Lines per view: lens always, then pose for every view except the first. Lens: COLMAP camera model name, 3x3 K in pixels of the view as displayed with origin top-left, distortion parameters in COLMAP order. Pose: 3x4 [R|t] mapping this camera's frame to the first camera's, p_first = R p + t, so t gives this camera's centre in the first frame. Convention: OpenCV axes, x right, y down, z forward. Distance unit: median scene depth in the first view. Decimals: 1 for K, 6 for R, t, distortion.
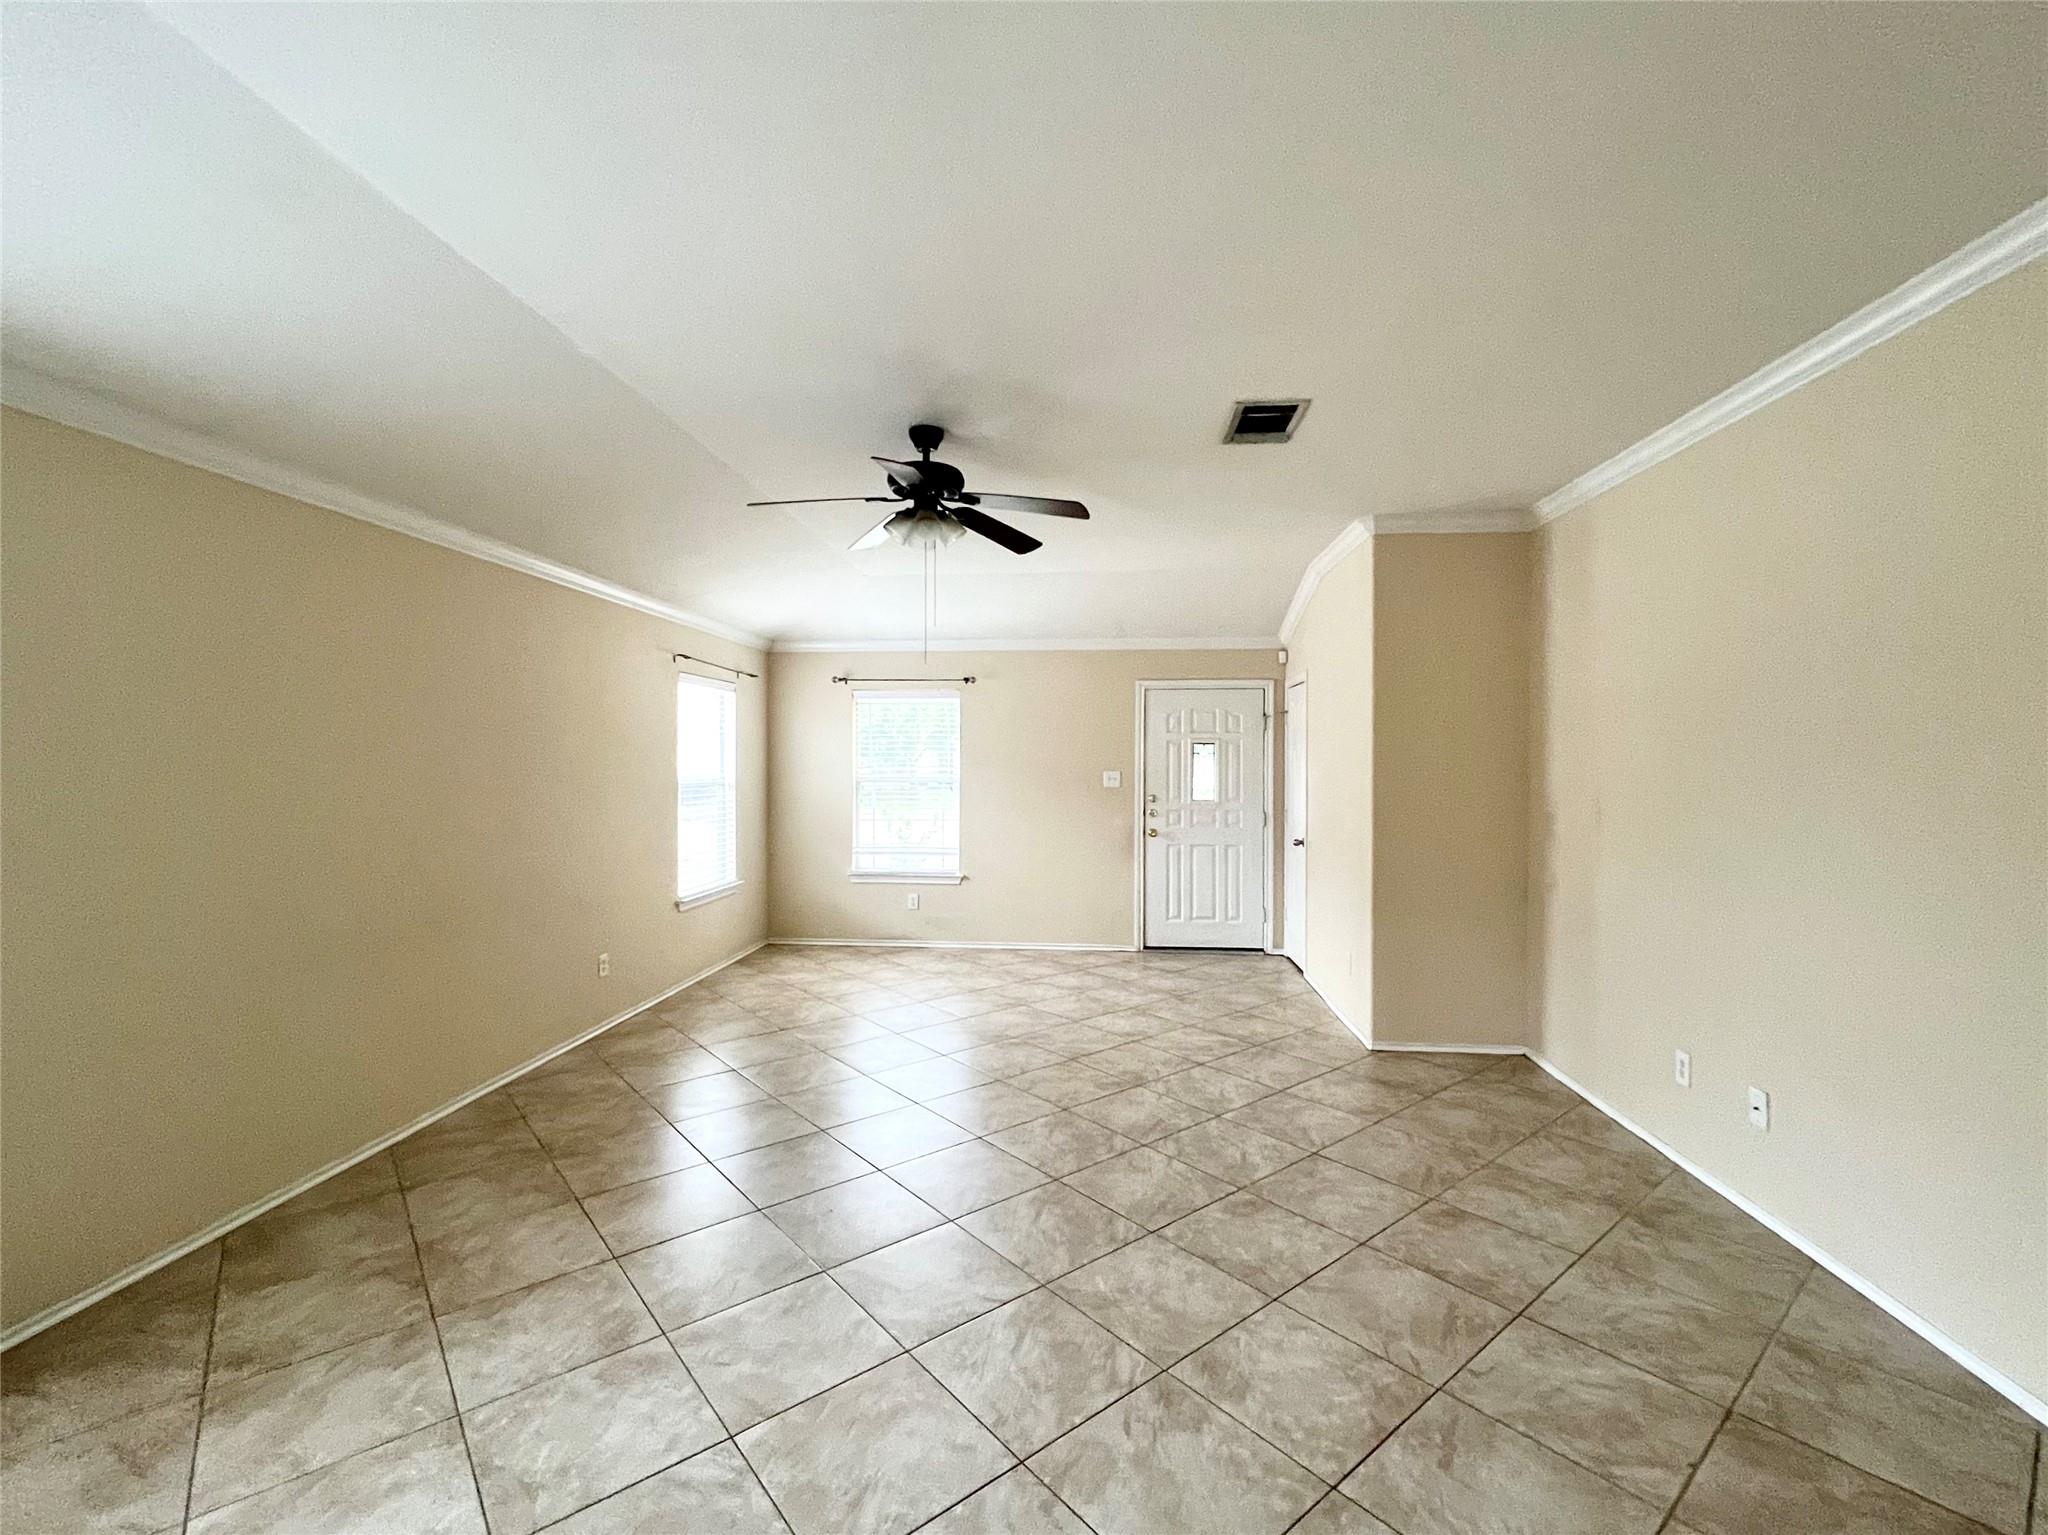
lens RADIAL K [[871.4, 0, 1019.6], [0, 871.4, 772.3], [0, 0, 1]] dist [-0.019115, 0.001041]
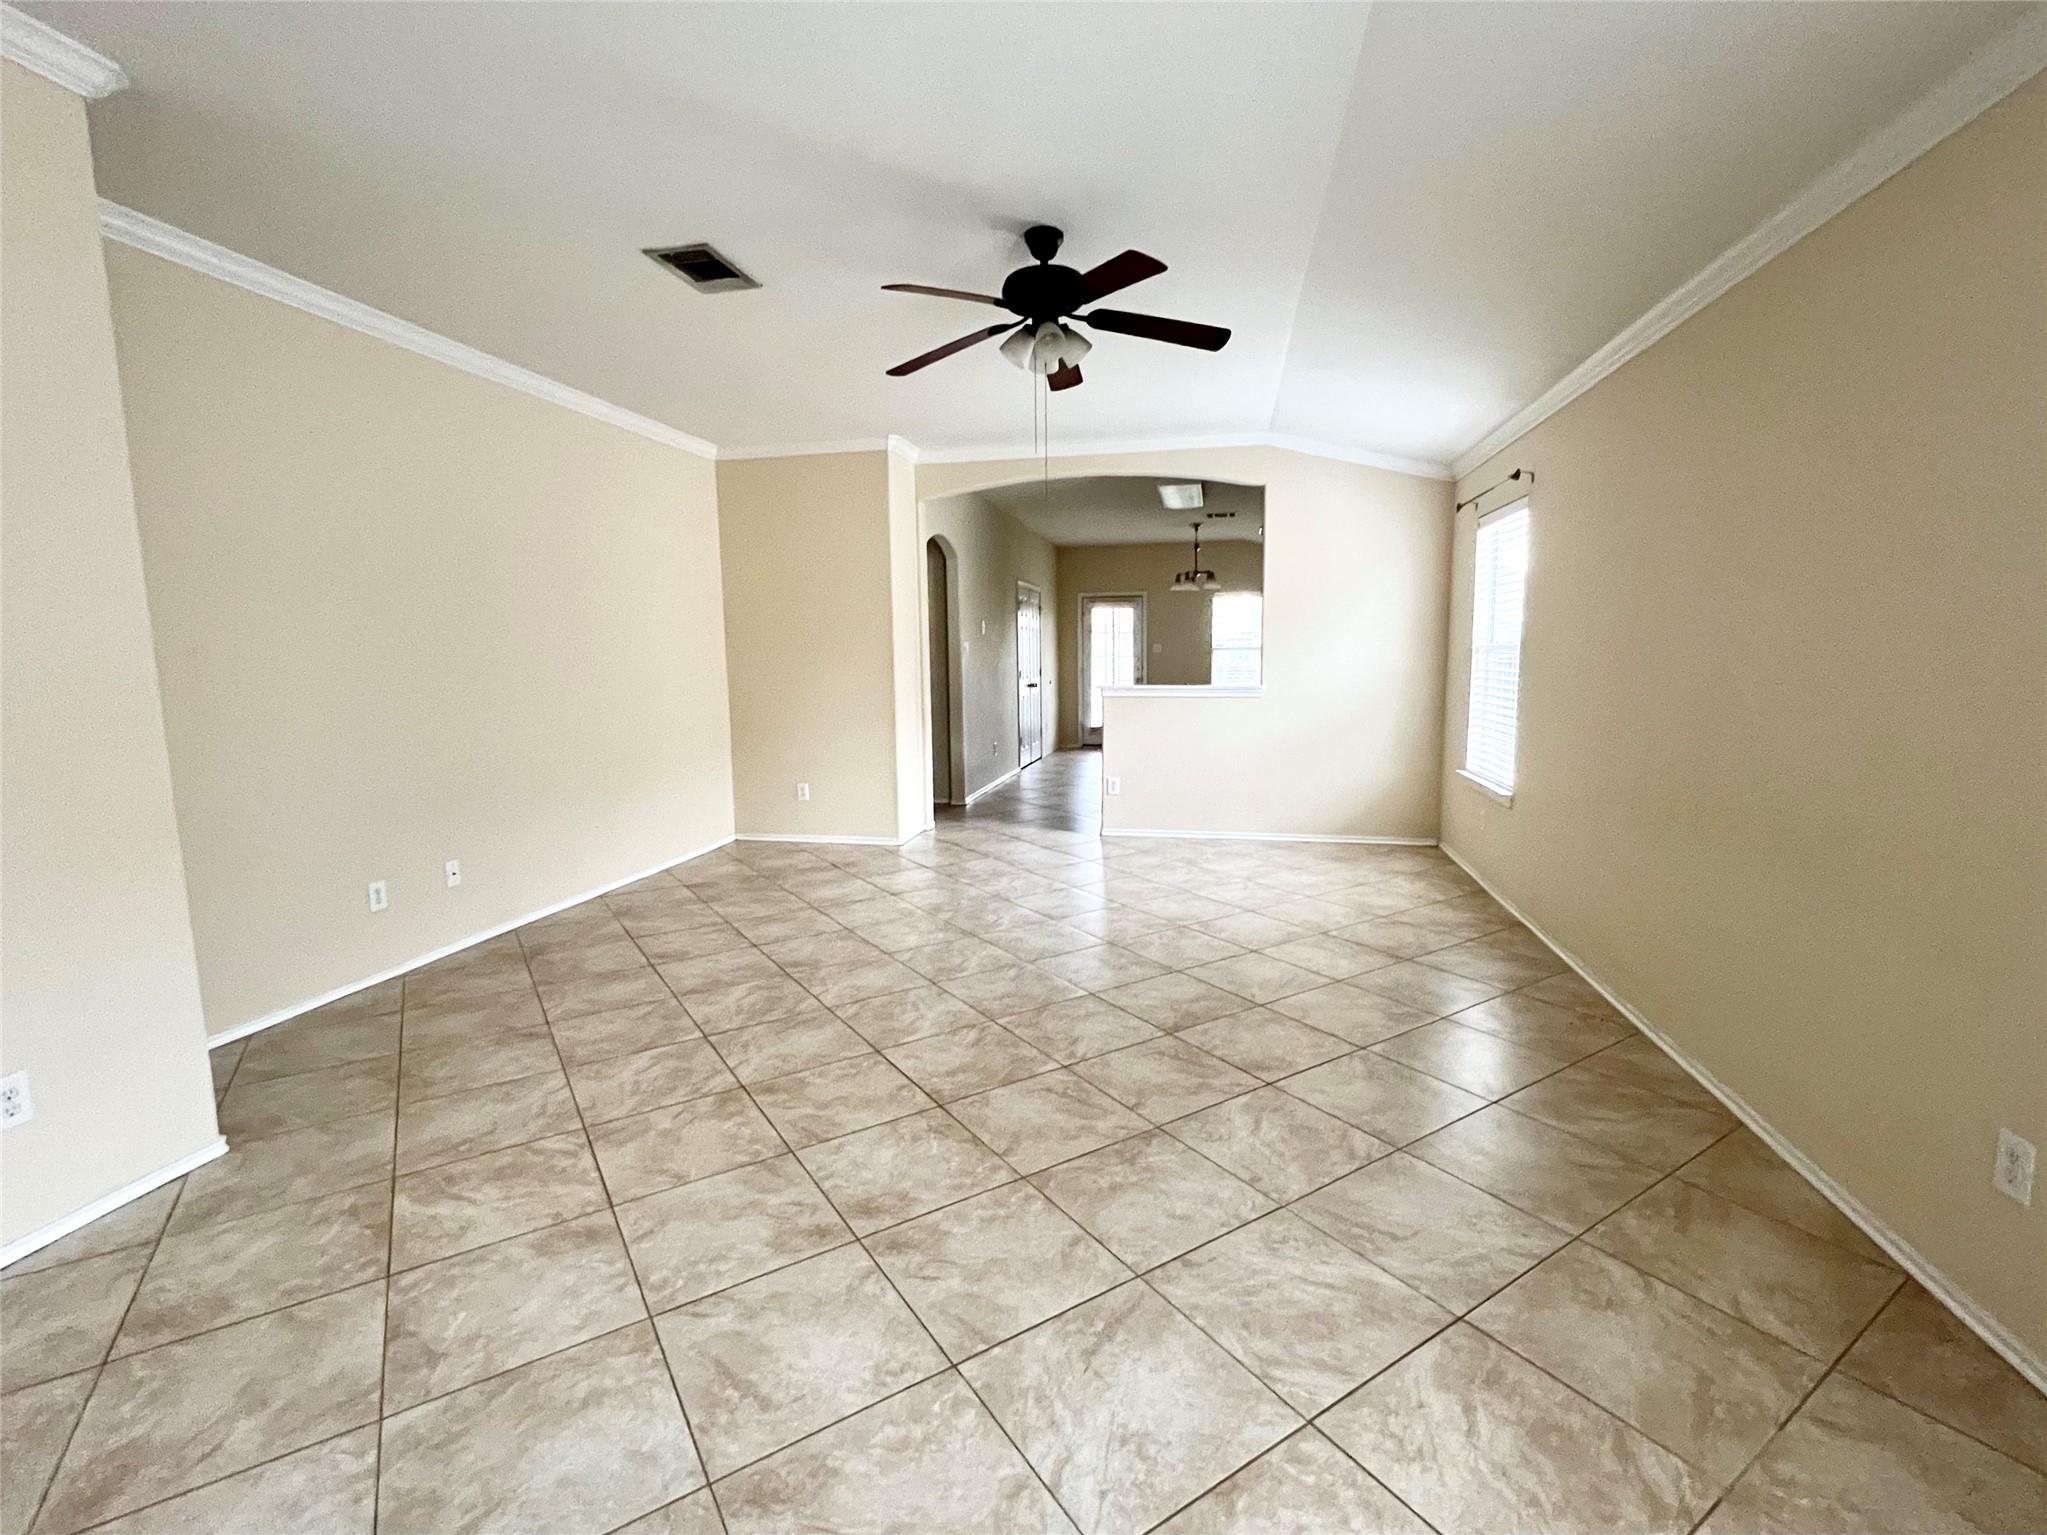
lens RADIAL K [[922.5, 0, 1011.1], [0, 922.5, 776.0], [0, 0, 1]] dist [-0.013030, 0.001655]
pose [[-0.992396, -0.009531, 0.122718, -0.171538], [0.008724, 0.989043, 0.147368, 0.017158], [-0.122778, 0.147318, -0.981439, 1.792085]]
